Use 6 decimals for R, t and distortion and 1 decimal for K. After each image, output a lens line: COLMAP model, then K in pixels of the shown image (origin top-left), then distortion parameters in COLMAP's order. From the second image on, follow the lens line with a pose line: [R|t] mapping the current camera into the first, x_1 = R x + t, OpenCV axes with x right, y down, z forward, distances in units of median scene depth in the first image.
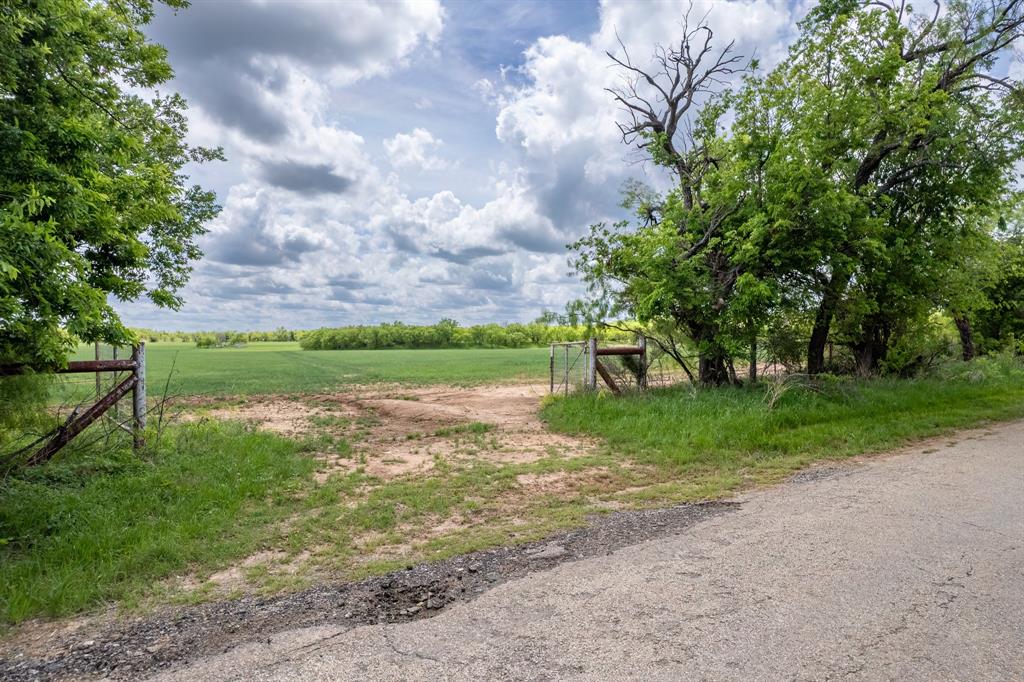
lens RADIAL K [[657.9, 0, 525.1], [0, 657.9, 344.8], [0, 0, 1]] dist [-0.071793, 0.067407]
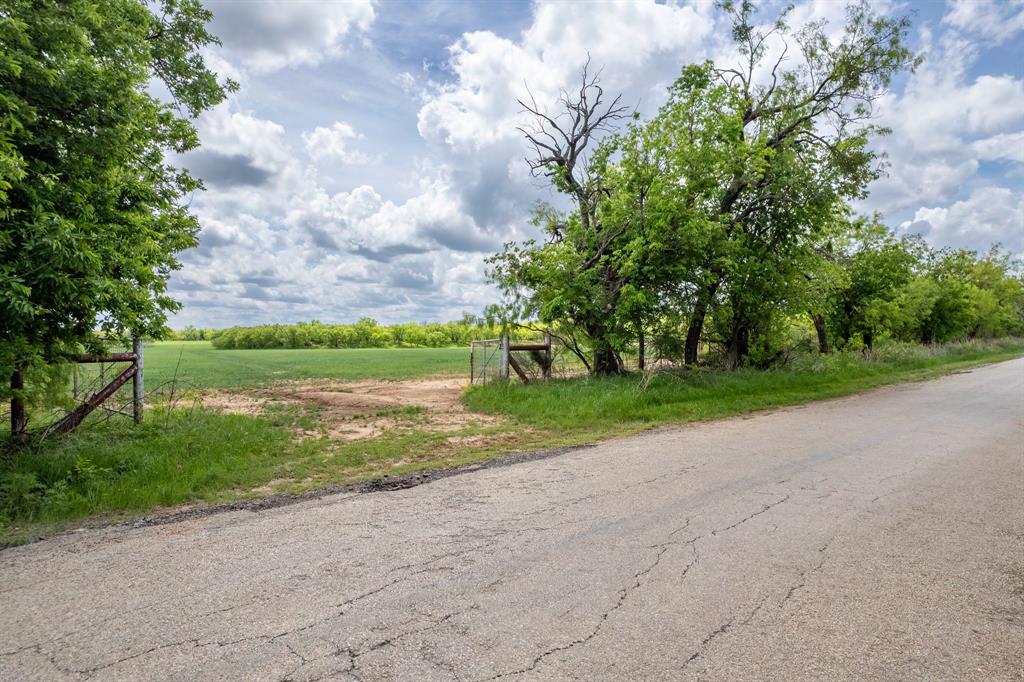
lens RADIAL K [[657.9, 0, 525.1], [0, 657.9, 344.8], [0, 0, 1]] dist [-0.071793, 0.067407]
pose [[0.992478, 0.000116, 0.122423, -0.009421], [-0.000248, 0.999999, 0.001064, 0.003829], [-0.122423, -0.001087, 0.992477, -0.191300]]
